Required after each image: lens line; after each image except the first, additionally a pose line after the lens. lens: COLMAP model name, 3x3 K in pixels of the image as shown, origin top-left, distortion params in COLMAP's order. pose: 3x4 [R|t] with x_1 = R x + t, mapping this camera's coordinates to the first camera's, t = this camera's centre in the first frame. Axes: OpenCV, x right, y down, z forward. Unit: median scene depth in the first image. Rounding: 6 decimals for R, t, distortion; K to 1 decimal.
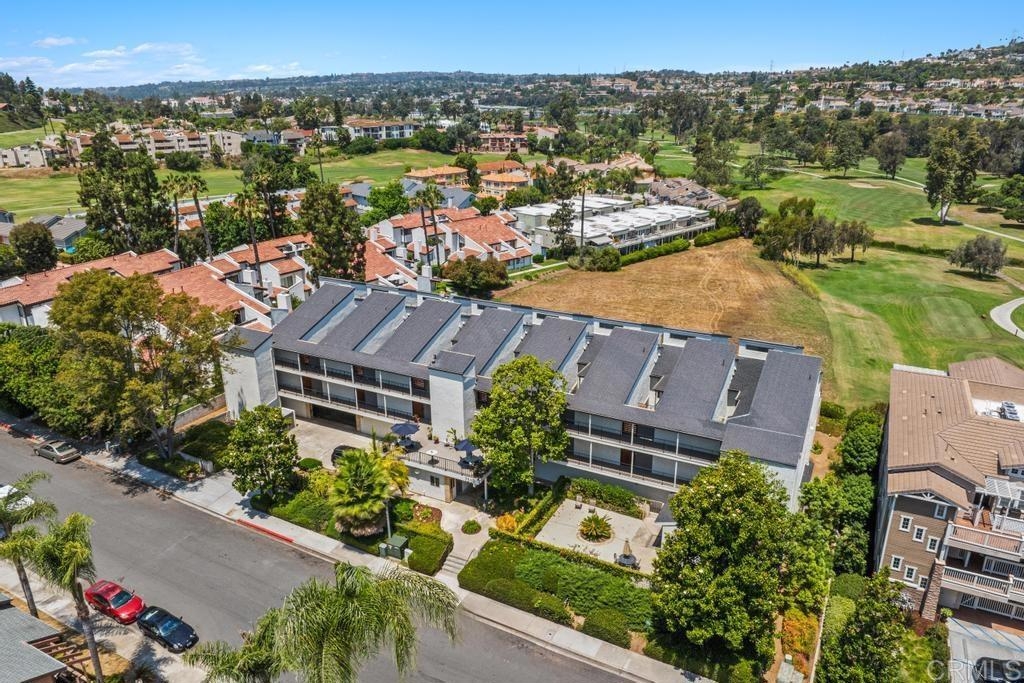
lens RADIAL K [[720.5, 0, 516.0], [0, 720.5, 342.2], [0, 0, 1]] dist [-0.055124, 0.023303]
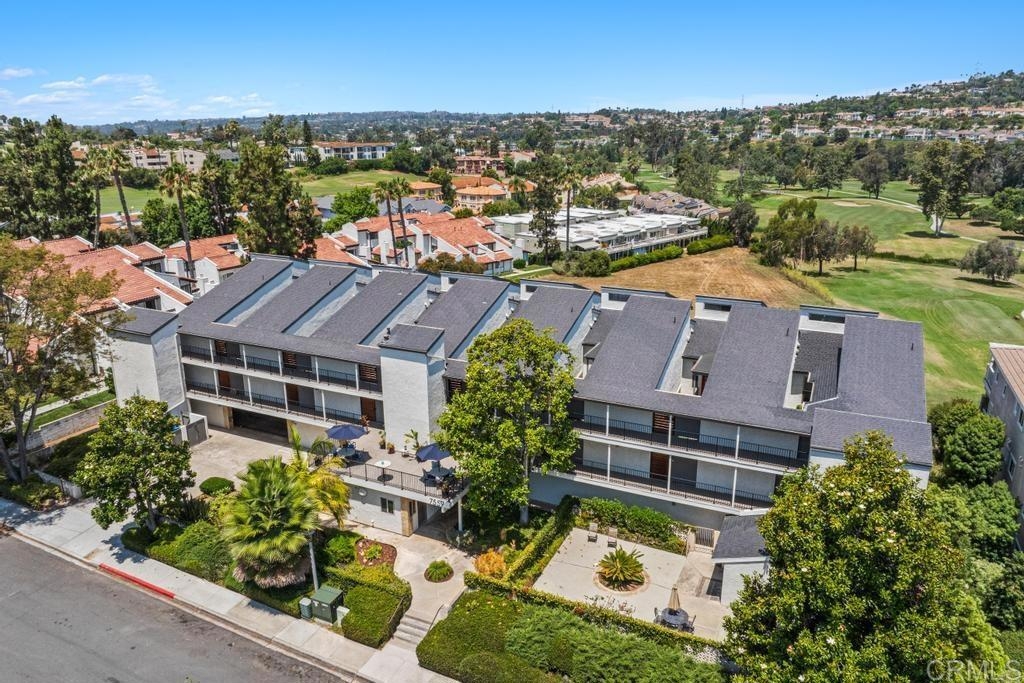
lens RADIAL K [[720.5, 0, 515.1], [0, 720.5, 324.5], [0, 0, 1]] dist [-0.055124, 0.023303]
pose [[0.999474, -0.009004, 0.031155, -0.007027], [0.011312, 0.997143, -0.074690, 0.059647], [-0.030394, 0.075003, 0.996720, 0.238819]]
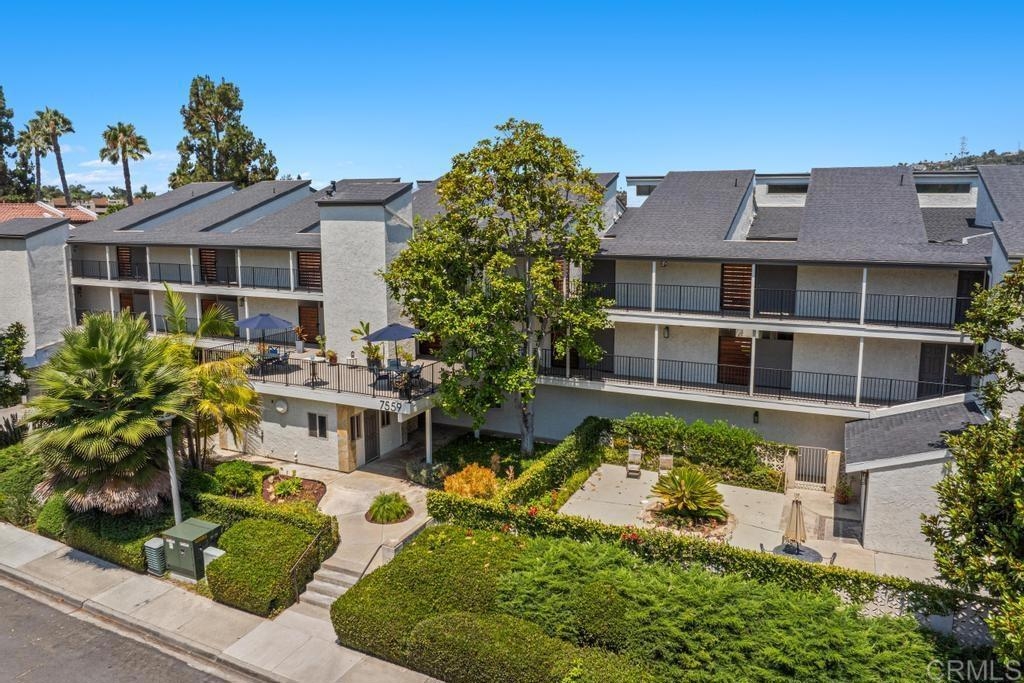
lens RADIAL K [[720.5, 0, 515.8], [0, 720.5, 308.5], [0, 0, 1]] dist [-0.055124, 0.023303]
pose [[0.999202, -0.001436, 0.039925, -0.003936], [0.009792, 0.977673, -0.209903, 0.183597], [-0.038732, 0.210126, 0.976907, 0.447417]]
